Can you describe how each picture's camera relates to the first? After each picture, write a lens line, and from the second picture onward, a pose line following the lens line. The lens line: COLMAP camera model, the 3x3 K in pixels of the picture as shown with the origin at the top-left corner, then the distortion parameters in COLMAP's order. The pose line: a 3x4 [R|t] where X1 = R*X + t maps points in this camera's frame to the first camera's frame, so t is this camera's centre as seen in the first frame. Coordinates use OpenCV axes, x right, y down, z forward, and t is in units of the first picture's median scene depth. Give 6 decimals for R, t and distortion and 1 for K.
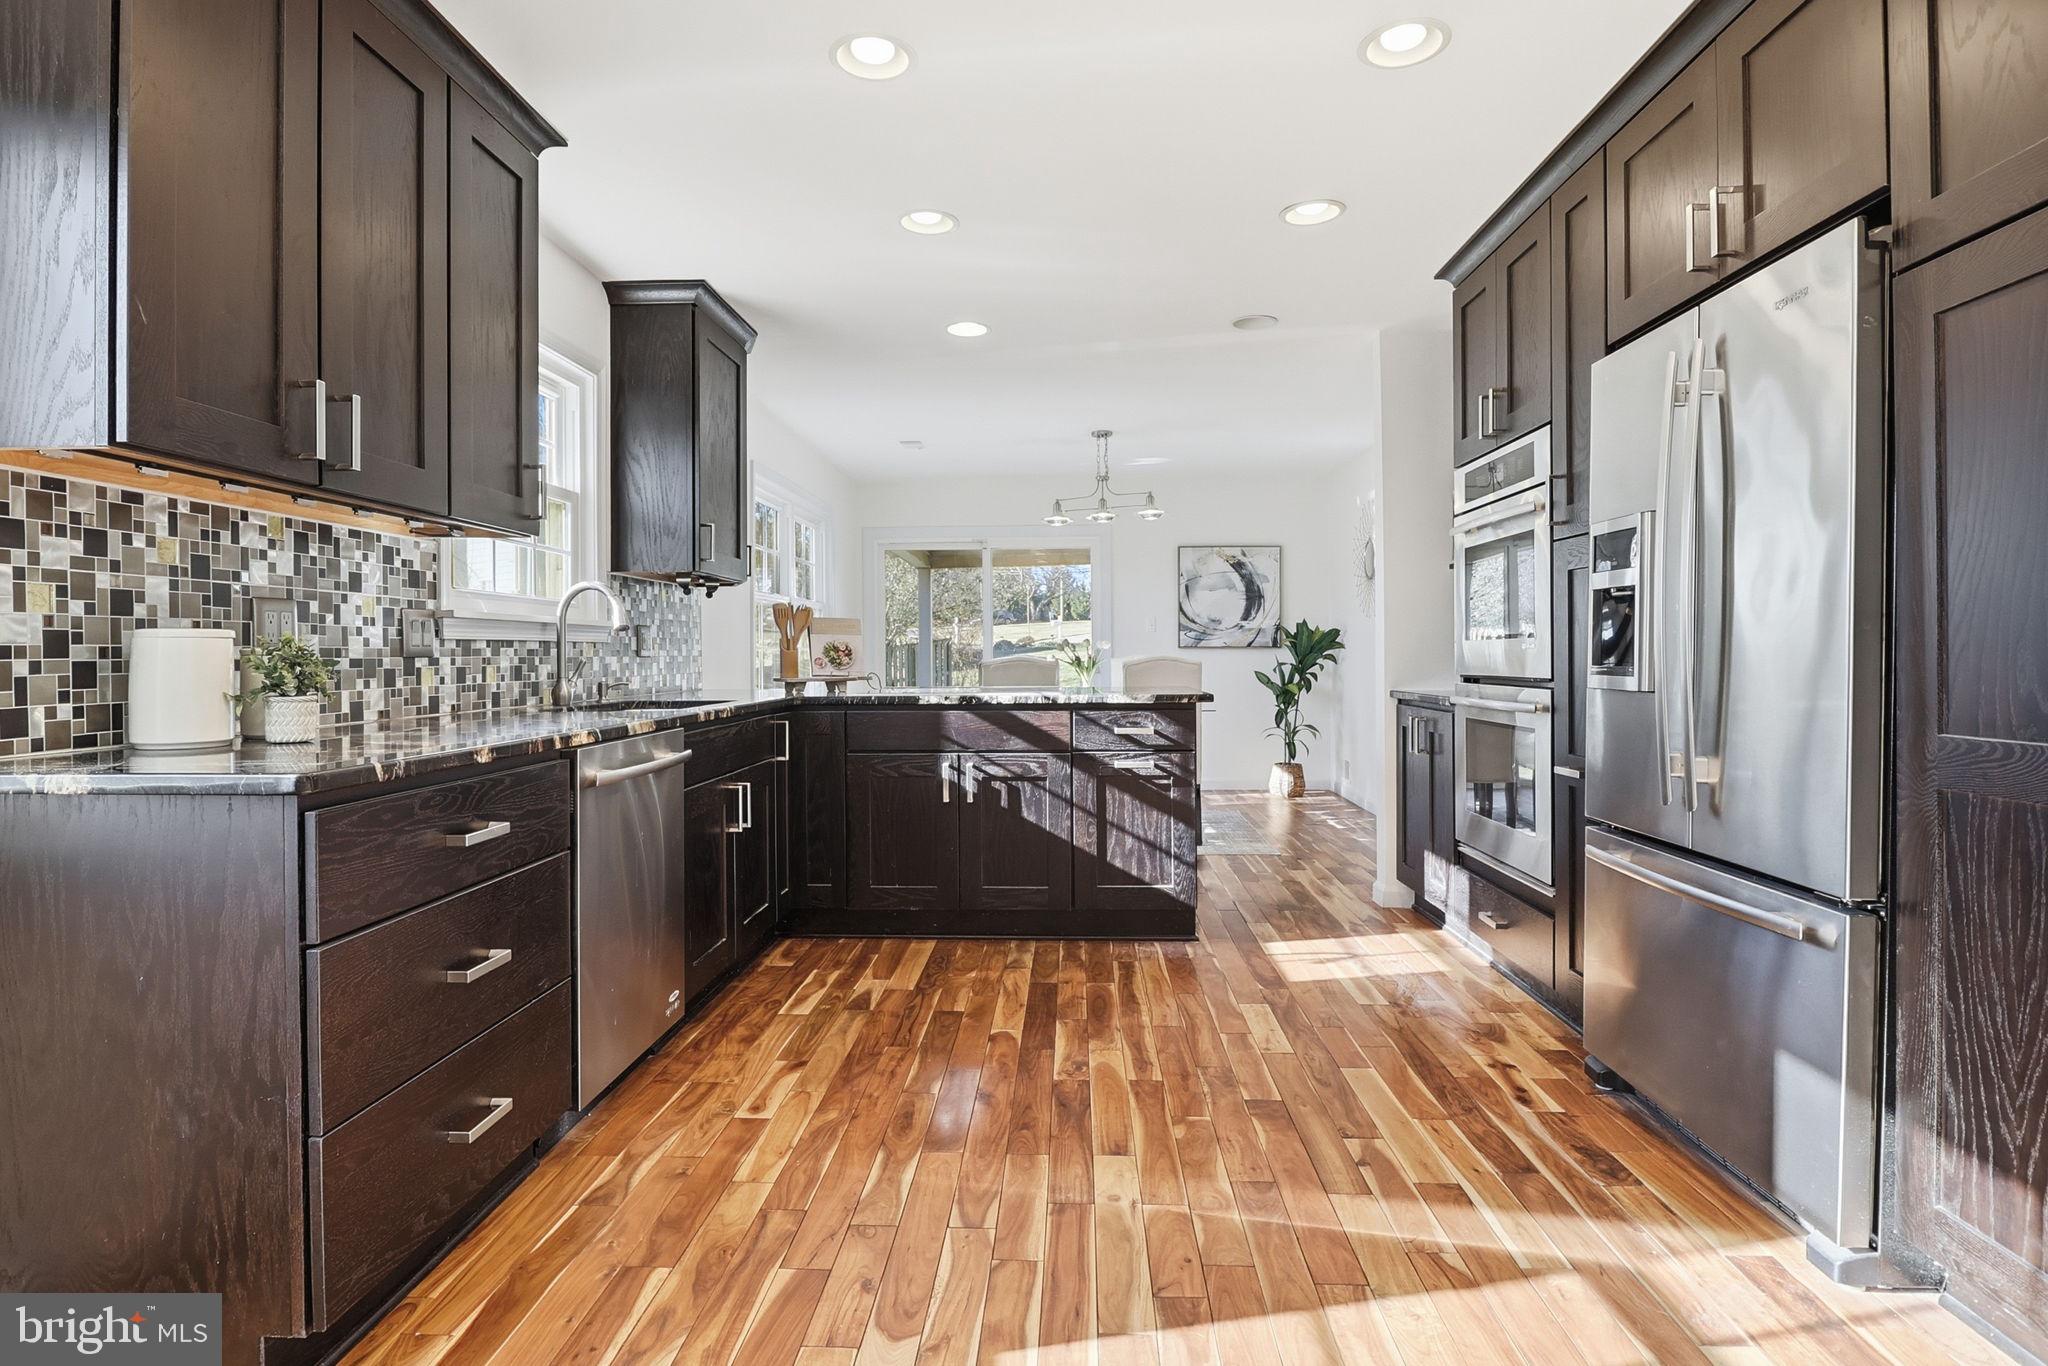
lens RADIAL K [[1061.5, 0, 1032.9], [0, 1061.5, 648.1], [0, 0, 1]] dist [-0.001772, -0.001309]
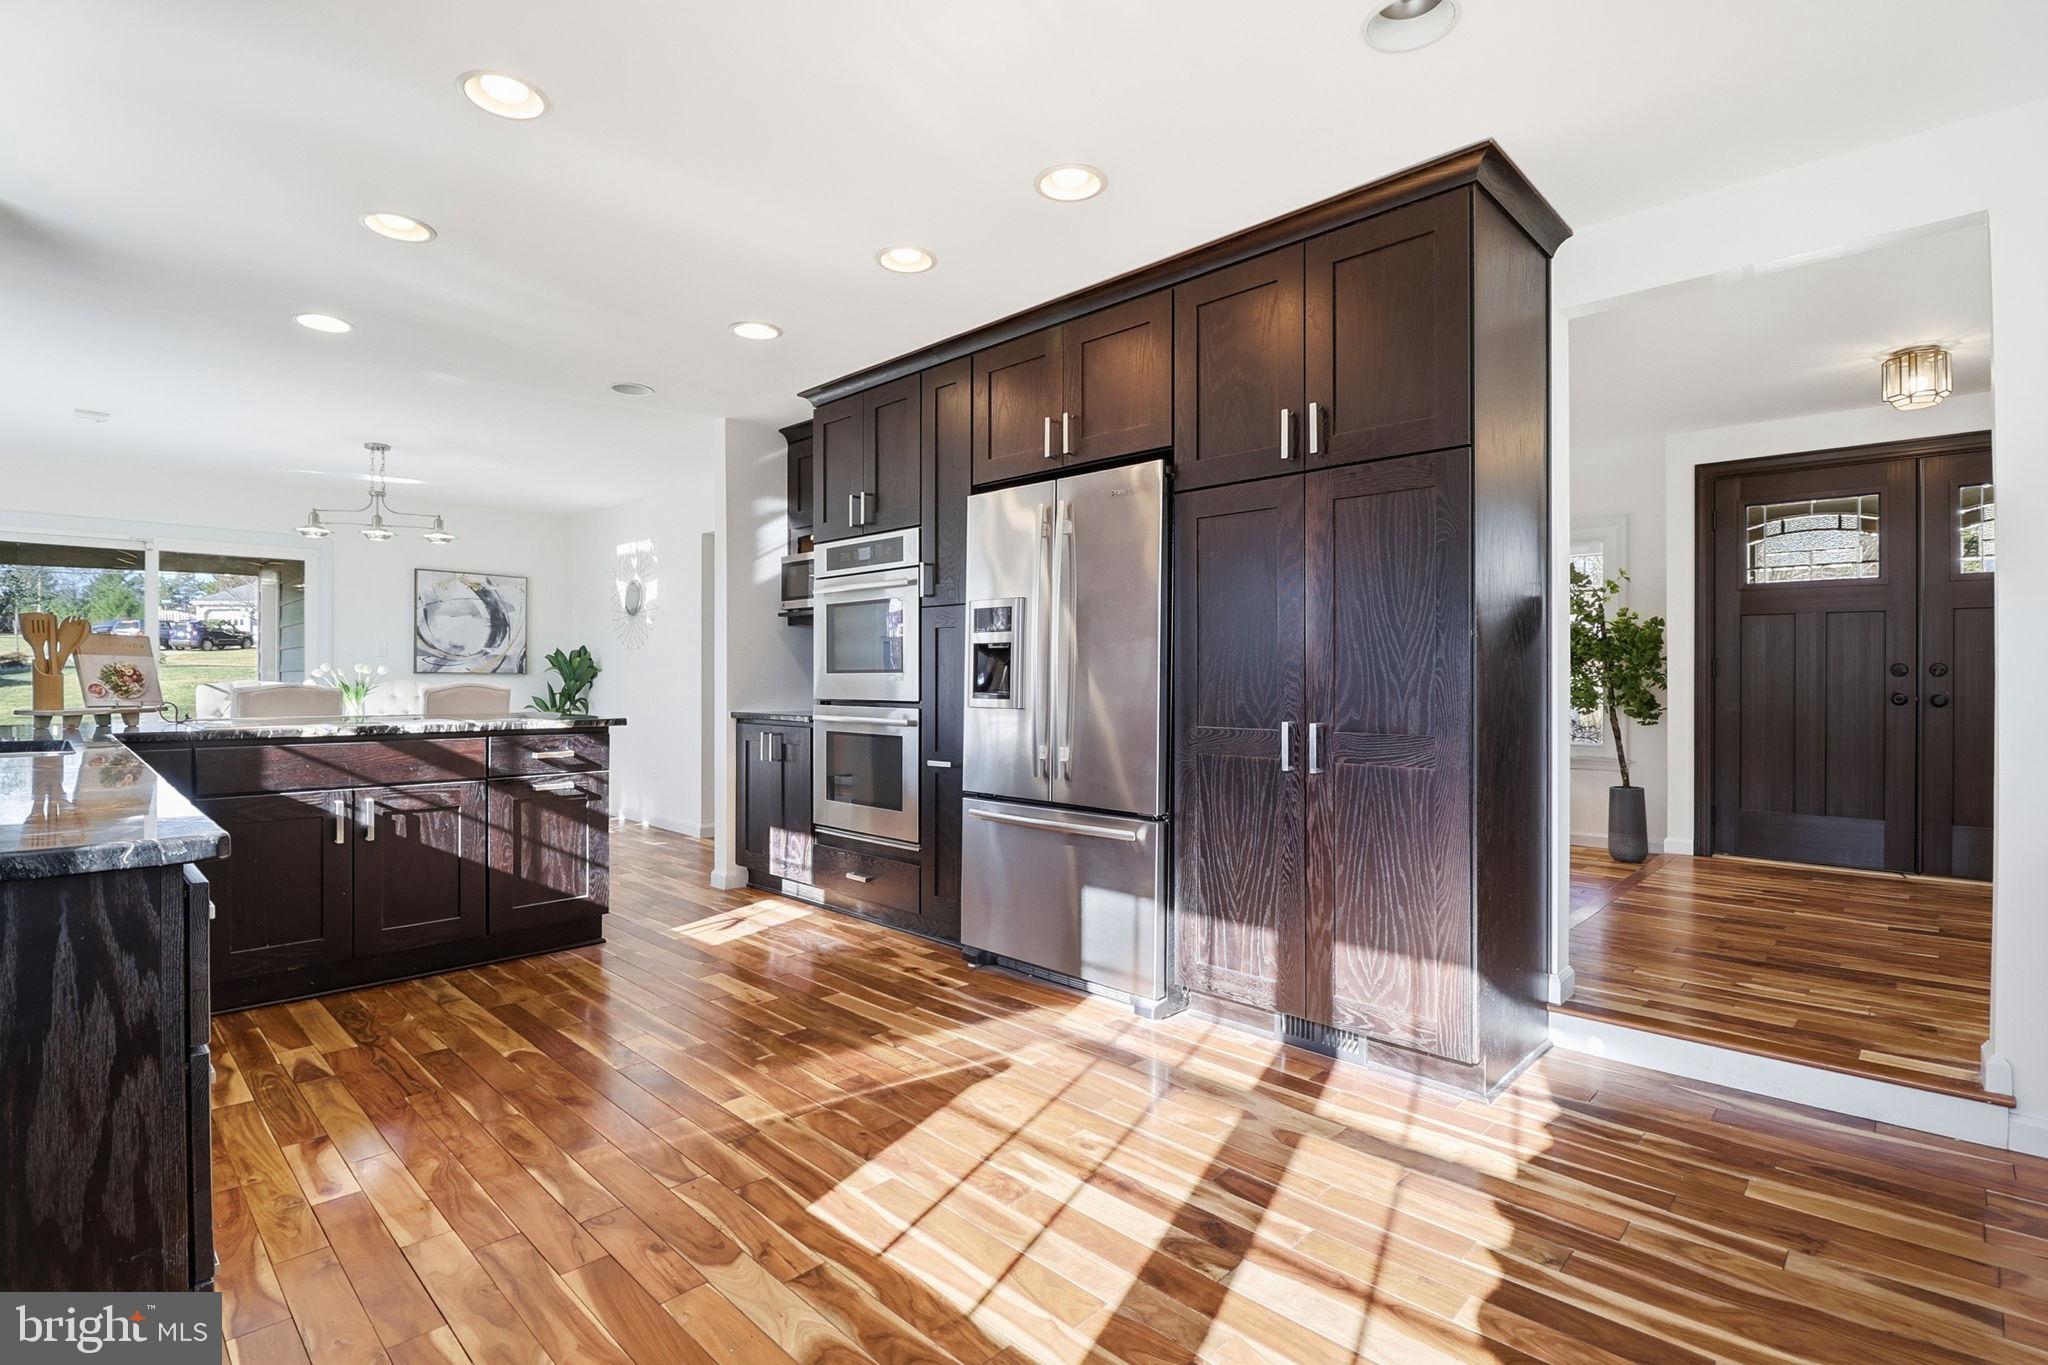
lens RADIAL K [[950.7, 0, 1022.0], [0, 950.7, 666.7], [0, 0, 1]] dist [0.001195, -0.014260]
pose [[0.661784, 0.016042, 0.749523, -0.416752], [-0.010137, 0.999871, -0.012450, -0.003630], [-0.749626, 0.000641, 0.661861, 0.029081]]
